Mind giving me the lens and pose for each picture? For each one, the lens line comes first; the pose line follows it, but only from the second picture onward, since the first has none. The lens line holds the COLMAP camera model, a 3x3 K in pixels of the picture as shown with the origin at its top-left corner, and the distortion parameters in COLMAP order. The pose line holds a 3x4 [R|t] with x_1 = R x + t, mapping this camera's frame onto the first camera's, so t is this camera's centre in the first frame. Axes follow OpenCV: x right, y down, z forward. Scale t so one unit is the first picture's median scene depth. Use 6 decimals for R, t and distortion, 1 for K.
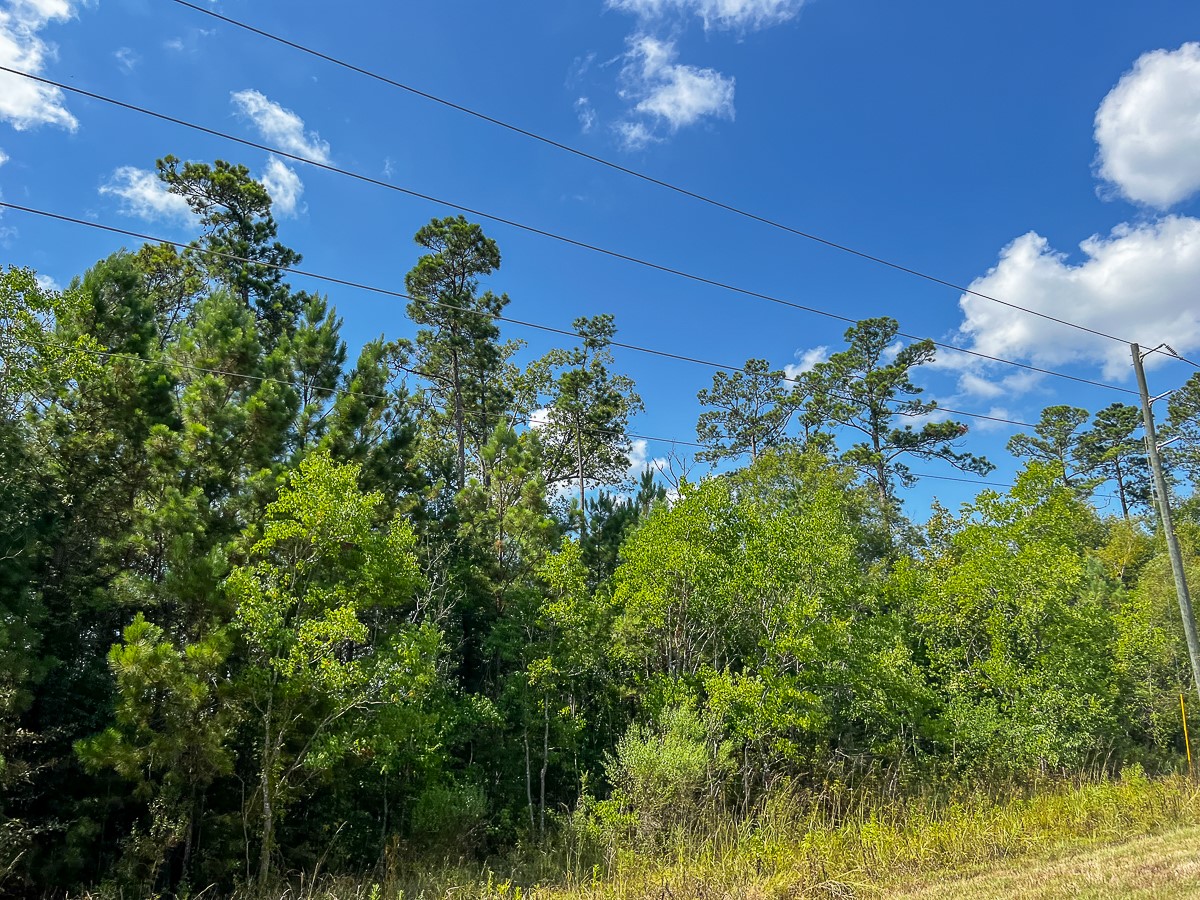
lens RADIAL K [[891.6, 0, 597.5], [0, 891.6, 485.1], [0, 0, 1]] dist [0.082647, -0.124963]
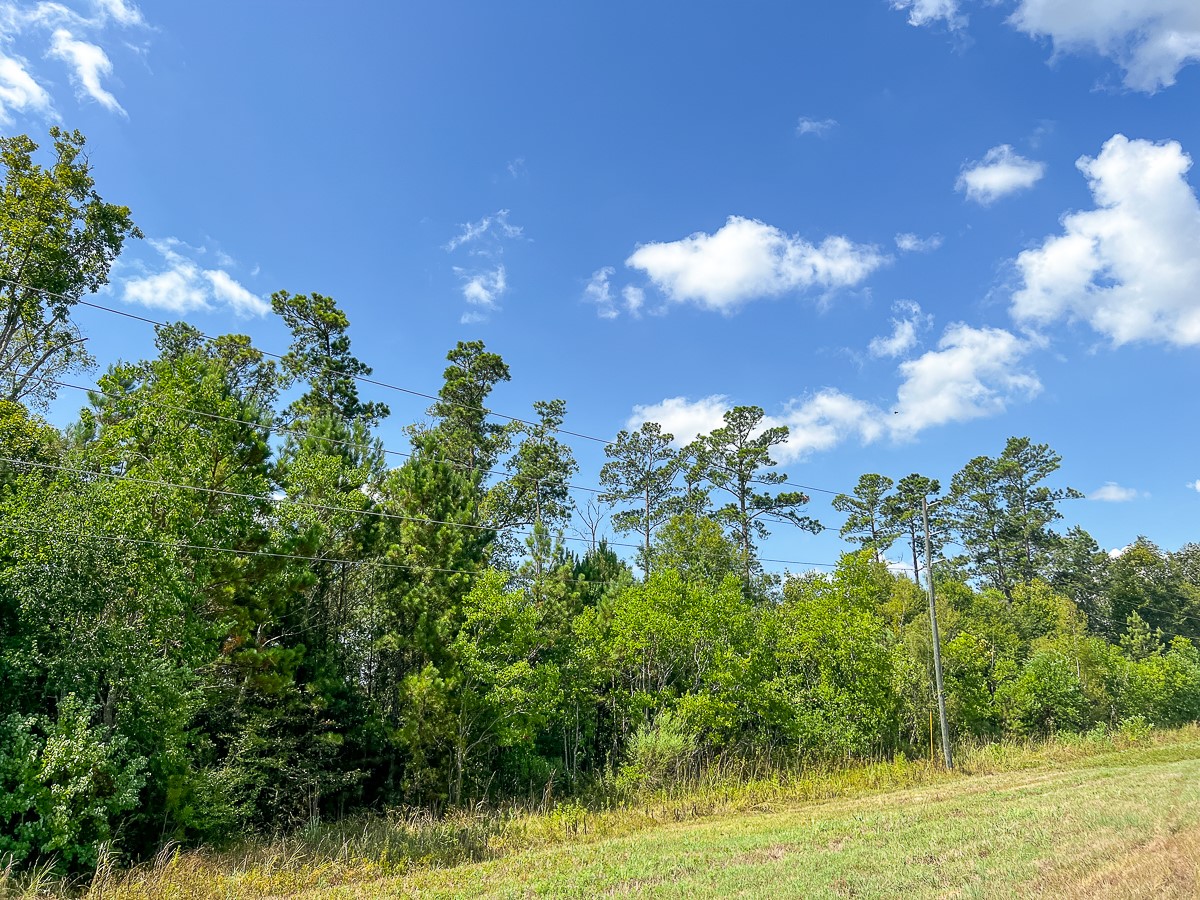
lens RADIAL K [[927.7, 0, 600.0], [0, 927.7, 450.0], [0, 0, 1]] dist [0.121103, -0.145566]
pose [[0.978046, 0.079811, 0.192501, -0.157562], [-0.077442, 0.996800, -0.019816, -0.081399], [-0.193466, 0.004473, 0.981097, -0.286611]]
